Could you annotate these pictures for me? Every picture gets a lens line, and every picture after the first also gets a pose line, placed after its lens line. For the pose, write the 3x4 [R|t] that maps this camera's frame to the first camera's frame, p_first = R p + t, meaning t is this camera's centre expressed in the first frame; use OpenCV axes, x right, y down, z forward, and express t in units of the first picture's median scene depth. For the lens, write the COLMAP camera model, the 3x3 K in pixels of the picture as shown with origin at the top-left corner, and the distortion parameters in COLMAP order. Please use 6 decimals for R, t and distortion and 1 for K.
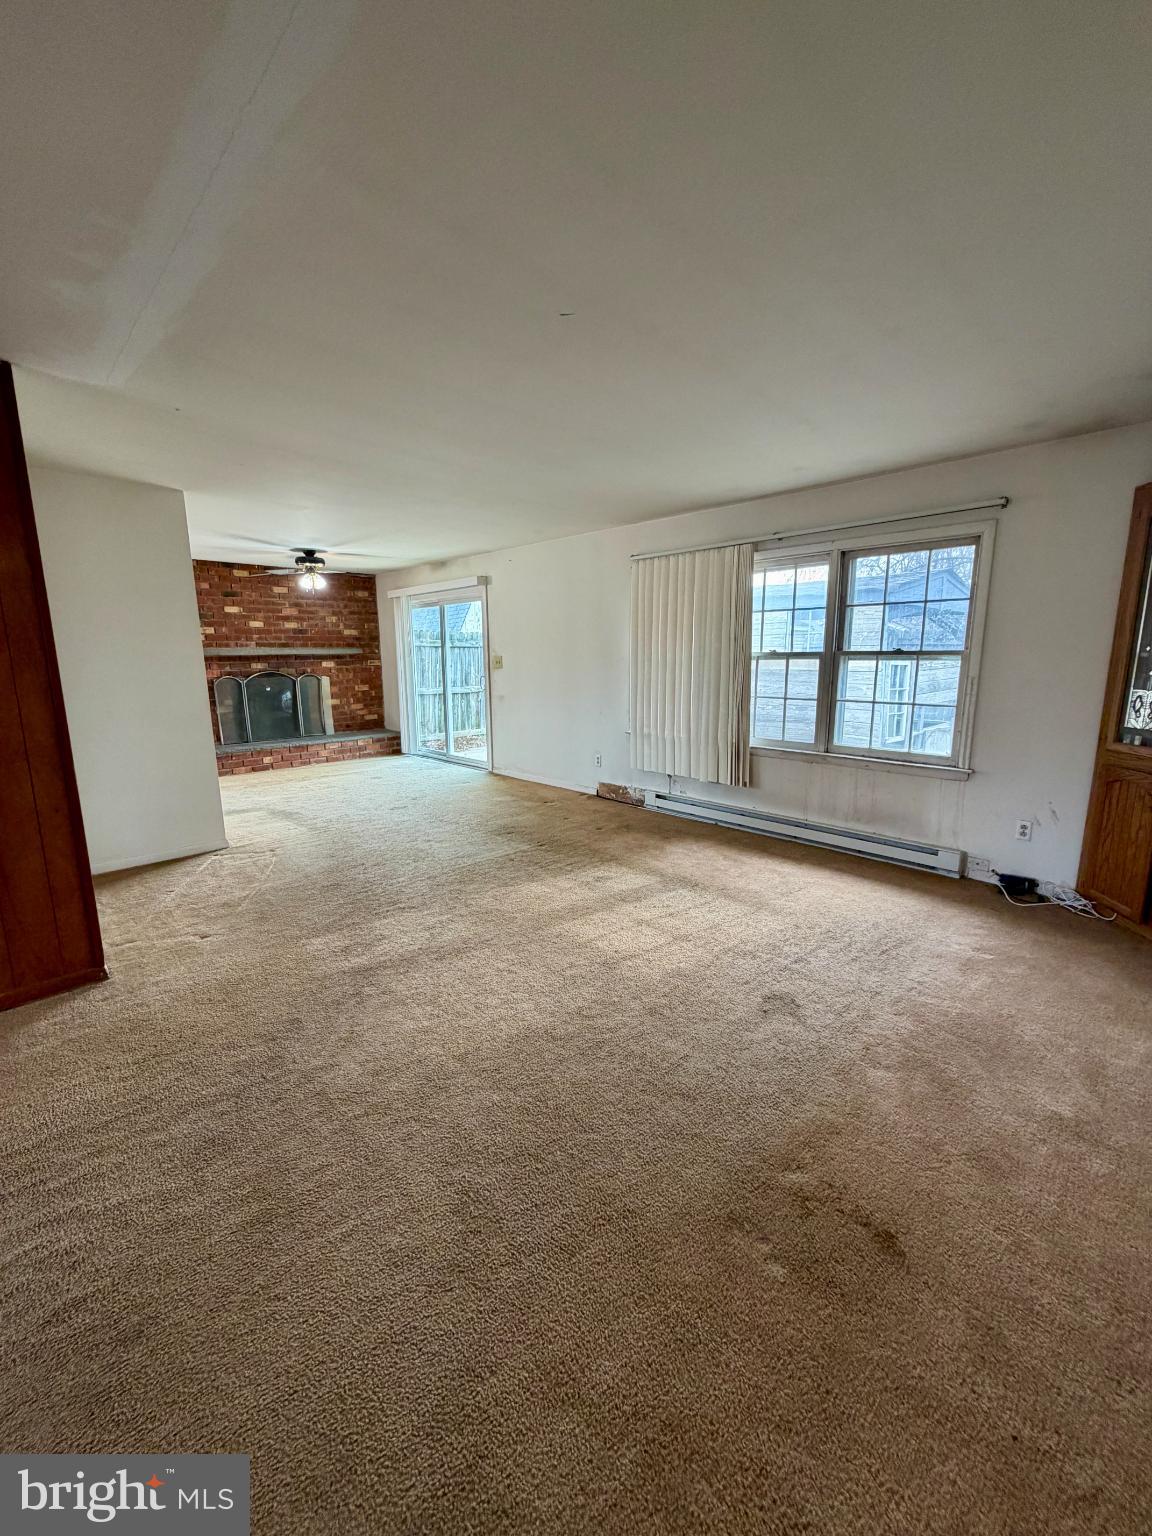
lens RADIAL K [[613.1, 0, 572.7], [0, 613.1, 759.3], [0, 0, 1]] dist [0.000739, -0.000151]
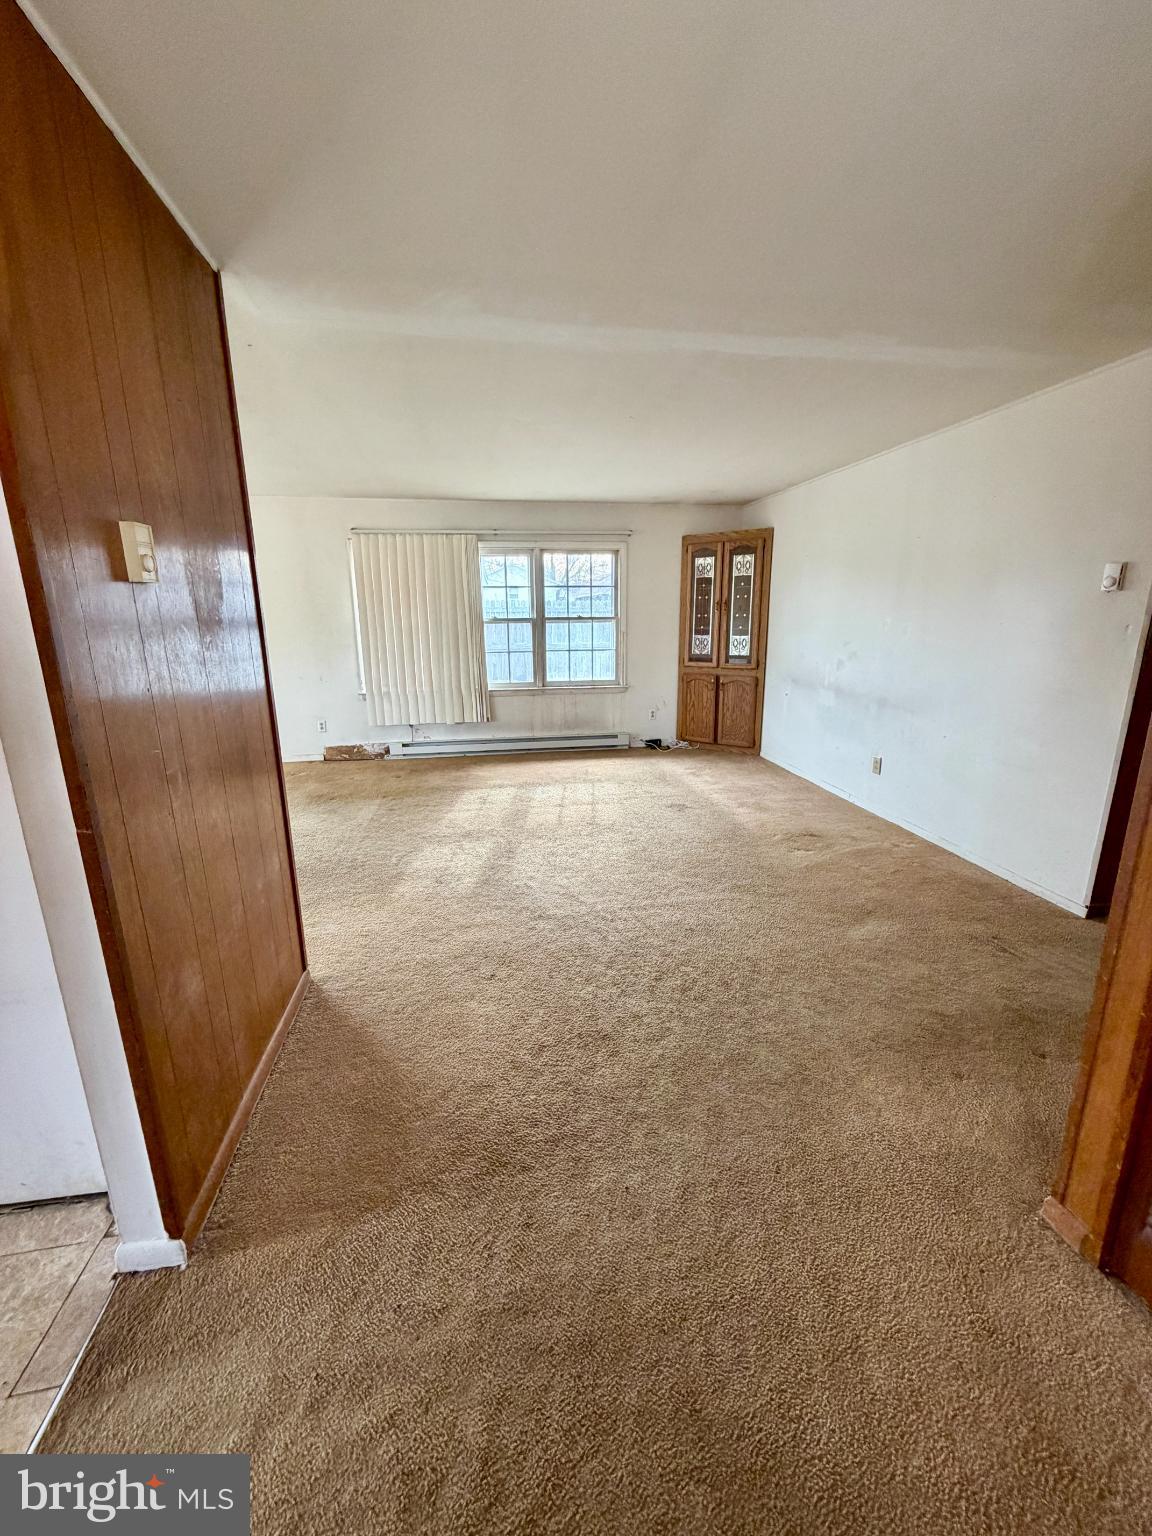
lens RADIAL K [[613.1, 0, 574.9], [0, 613.1, 761.6], [0, 0, 1]] dist [0.000739, -0.000151]
pose [[0.577083, -0.190373, 0.794187, -0.538741], [0.144840, 0.980893, 0.129882, -0.011549], [-0.803739, 0.040077, 0.593631, 0.052994]]
